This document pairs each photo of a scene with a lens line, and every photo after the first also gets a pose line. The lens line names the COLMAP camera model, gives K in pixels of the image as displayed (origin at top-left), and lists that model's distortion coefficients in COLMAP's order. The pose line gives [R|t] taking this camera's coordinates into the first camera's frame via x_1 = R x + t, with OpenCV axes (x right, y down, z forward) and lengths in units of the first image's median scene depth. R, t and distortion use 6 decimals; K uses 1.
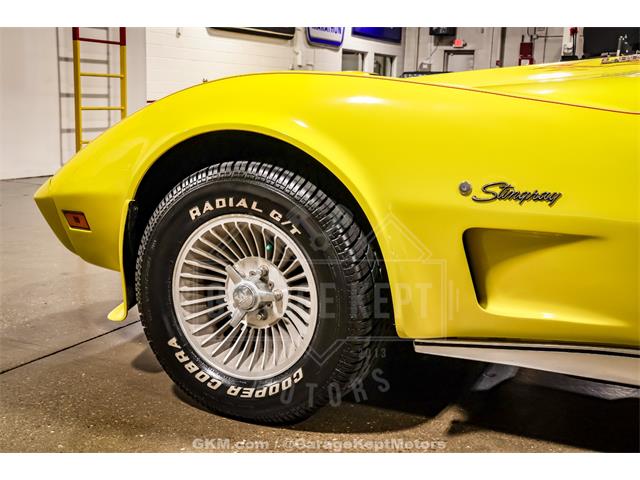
lens RADIAL K [[828.2, 0, 320.0], [0, 828.2, 240.0], [0, 0, 1]] dist [0.081155, 0.078037]
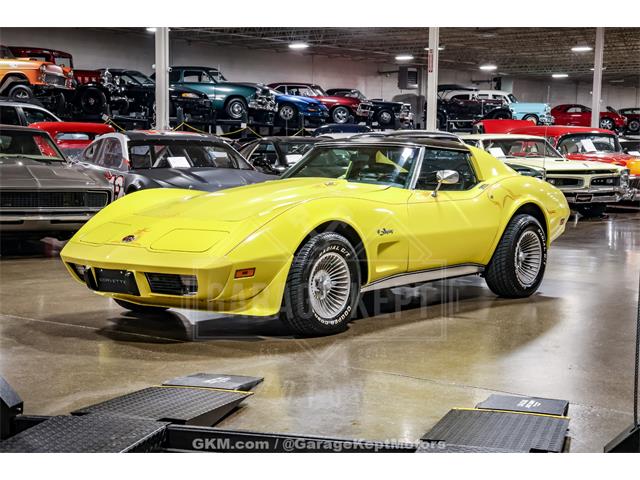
lens RADIAL K [[1212.0, 0, 320.0], [0, 1212.0, 240.0], [0, 0, 1]] dist [0.246897, 0.410513]
pose [[0.211294, -0.104069, 0.971867, -3.718517], [0.165880, 0.983710, 0.069273, -0.331774], [-0.963244, 0.146577, 0.225115, 0.171920]]
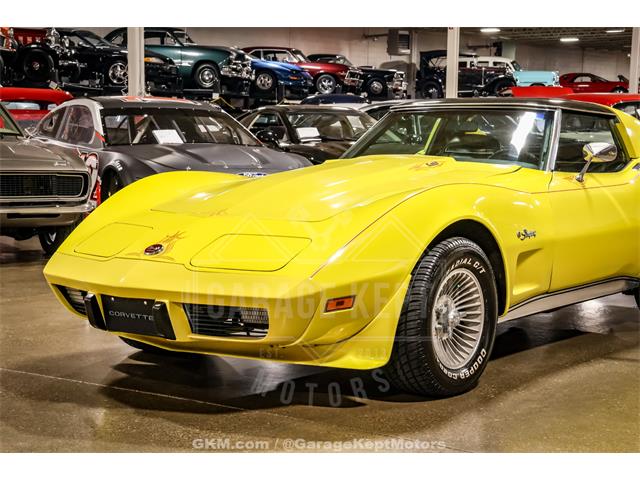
lens RADIAL K [[1316.6, 0, 320.0], [0, 1316.6, 240.0], [0, 0, 1]] dist [0.320898, 0.255646]
pose [[0.178227, -0.115796, 0.977152, -2.738073], [0.167784, 0.982085, 0.085777, -0.362370], [-0.969579, 0.148662, 0.194463, 0.731698]]
